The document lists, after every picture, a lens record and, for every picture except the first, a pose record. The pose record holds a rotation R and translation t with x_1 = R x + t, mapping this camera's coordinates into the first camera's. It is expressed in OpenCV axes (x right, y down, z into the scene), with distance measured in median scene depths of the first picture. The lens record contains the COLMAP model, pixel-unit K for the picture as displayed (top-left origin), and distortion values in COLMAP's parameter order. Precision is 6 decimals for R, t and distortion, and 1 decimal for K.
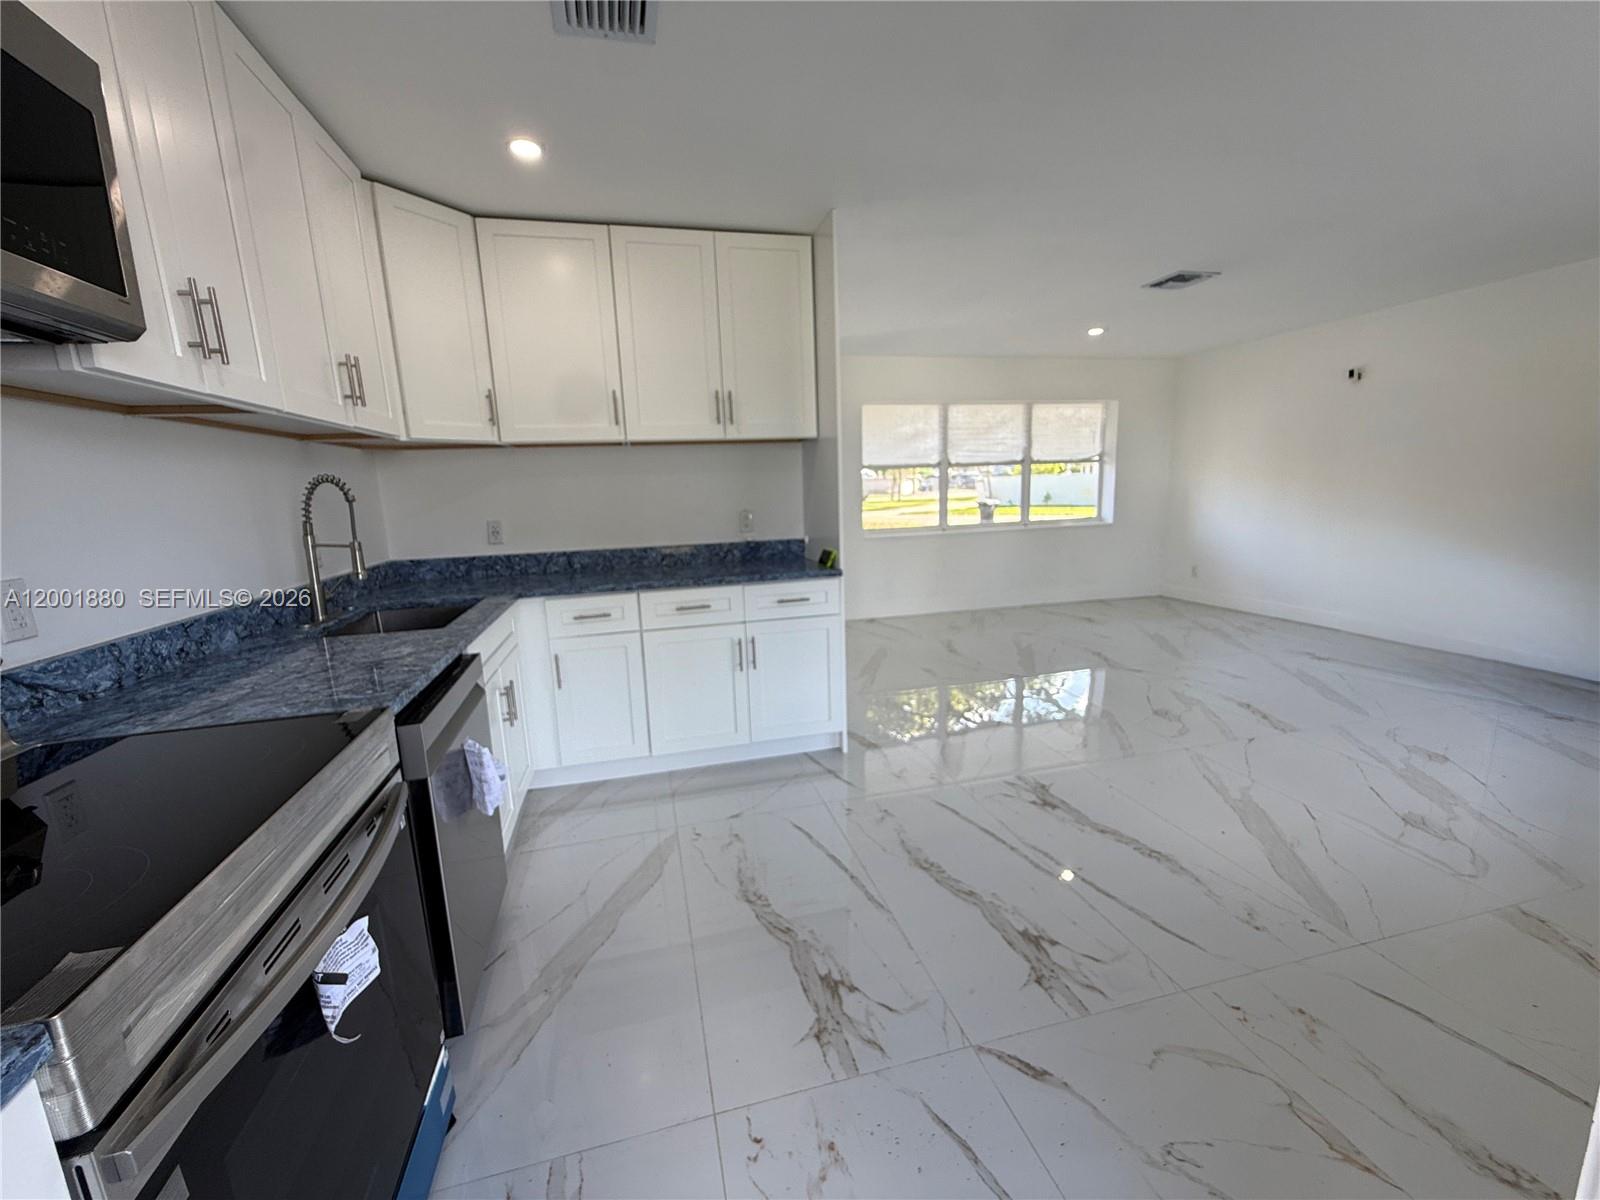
lens RADIAL K [[644.8, 0, 795.1], [0, 644.8, 601.2], [0, 0, 1]] dist [0.003157, -0.000226]
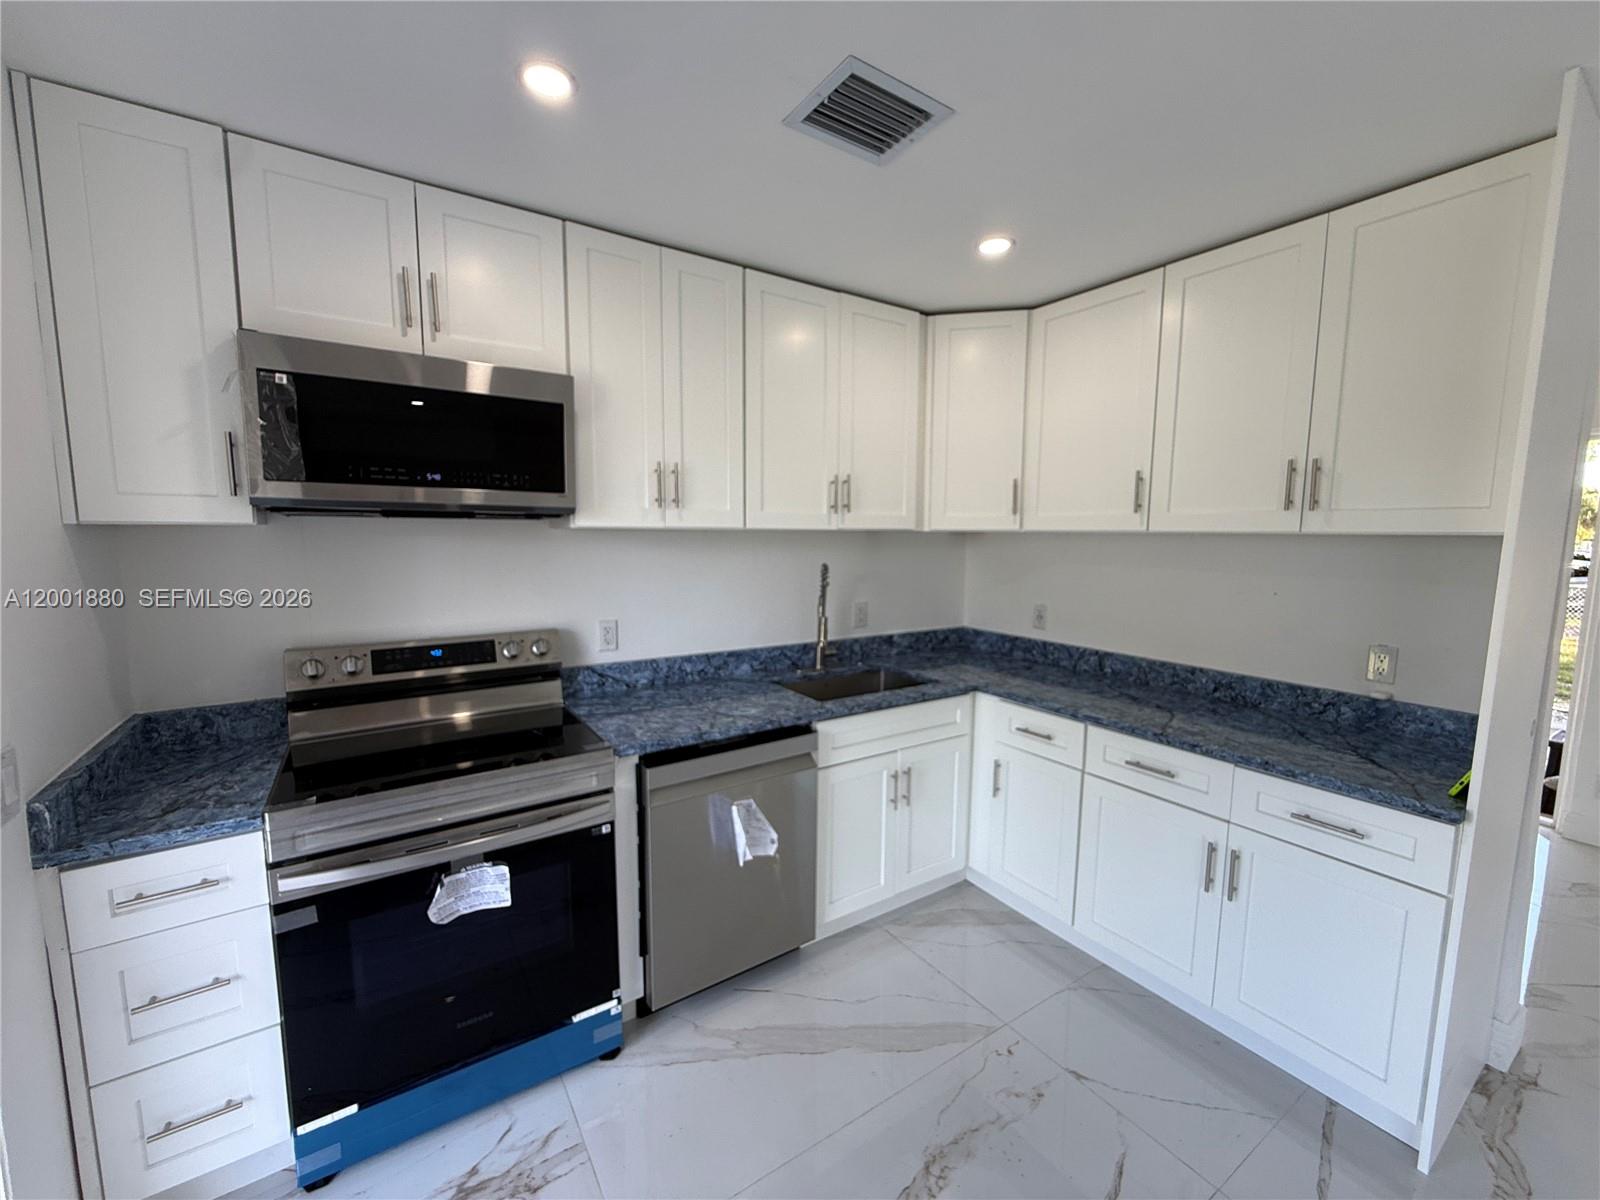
lens RADIAL K [[644.8, 0, 796.7], [0, 644.8, 601.9], [0, 0, 1]] dist [0.003157, -0.000226]
pose [[0.324716, 0.141853, -0.935113, 0.346402], [-0.187936, 0.978651, 0.083197, -0.151738], [0.926952, 0.148726, 0.344443, 0.350825]]
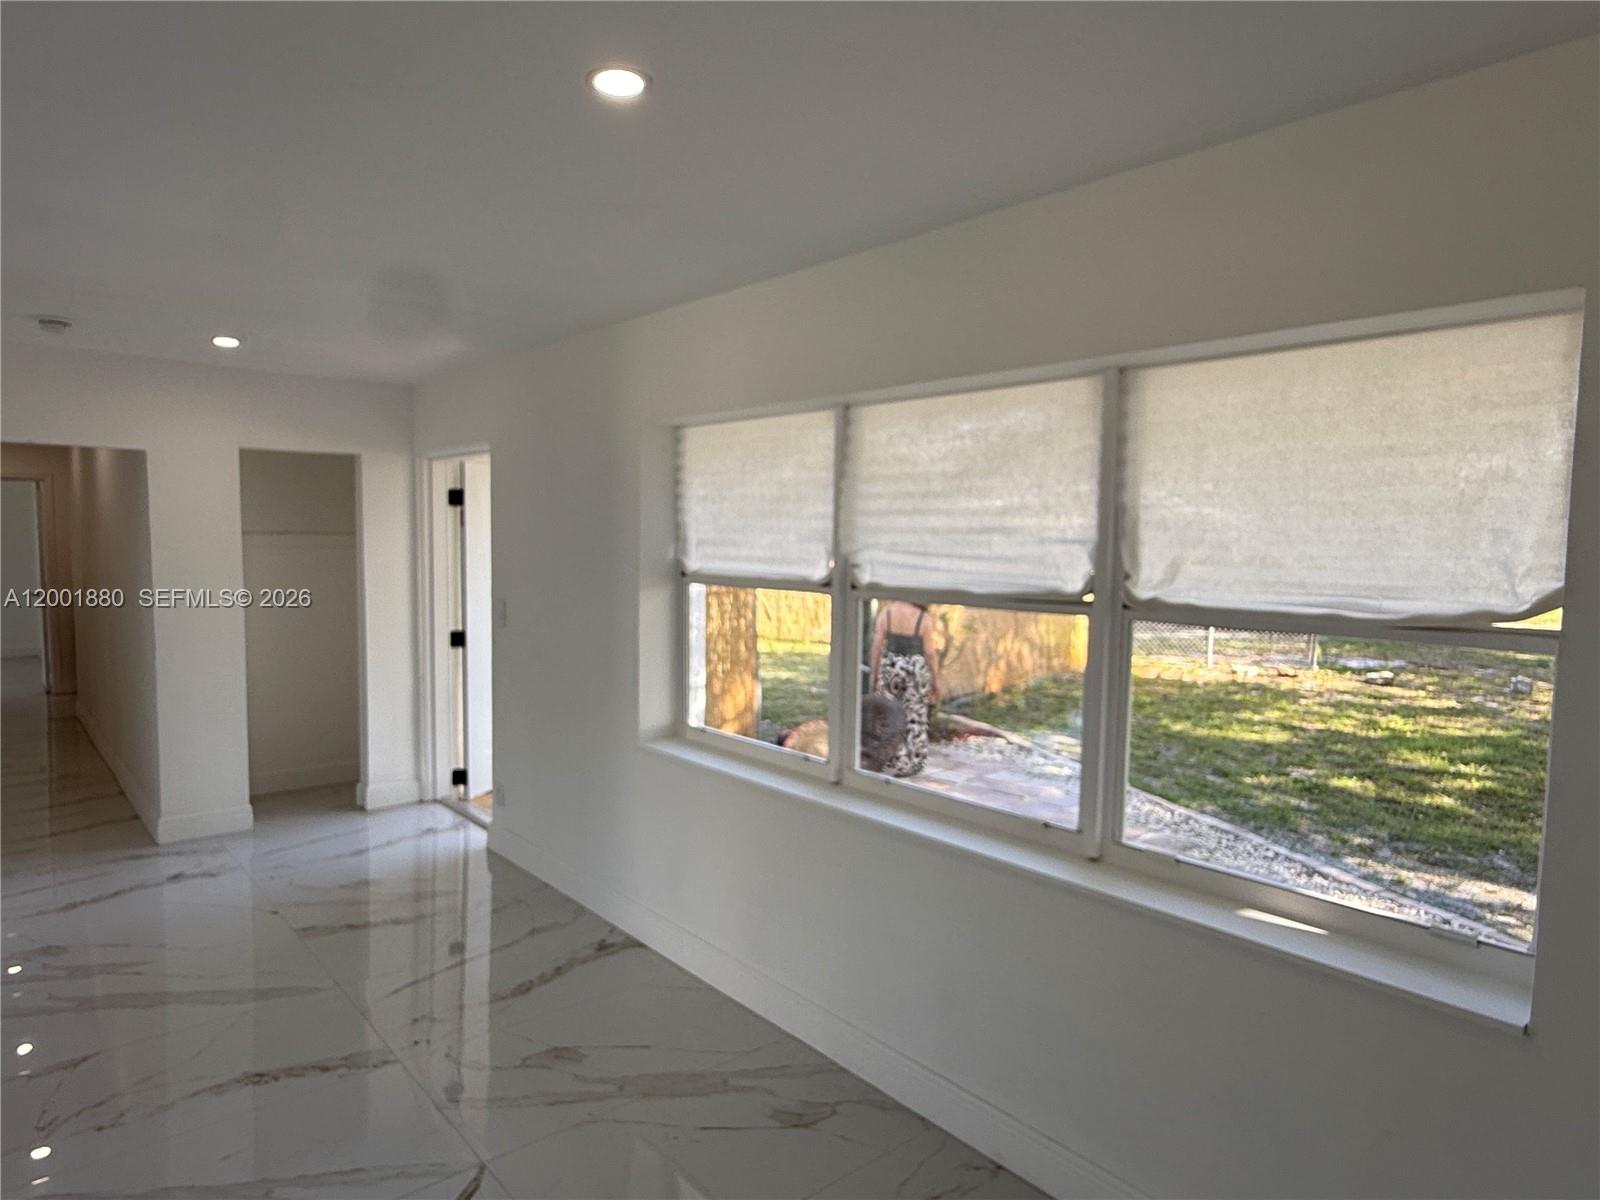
lens RADIAL K [[962.1, 0, 732.4], [0, 962.1, 610.9], [0, 0, 1]] dist [-0.000210, 0.000698]
pose [[0.415960, 0.116245, -0.901923, 1.443653], [-0.186984, 0.981537, 0.040270, -0.463651], [0.889952, 0.151895, 0.430016, 1.645862]]
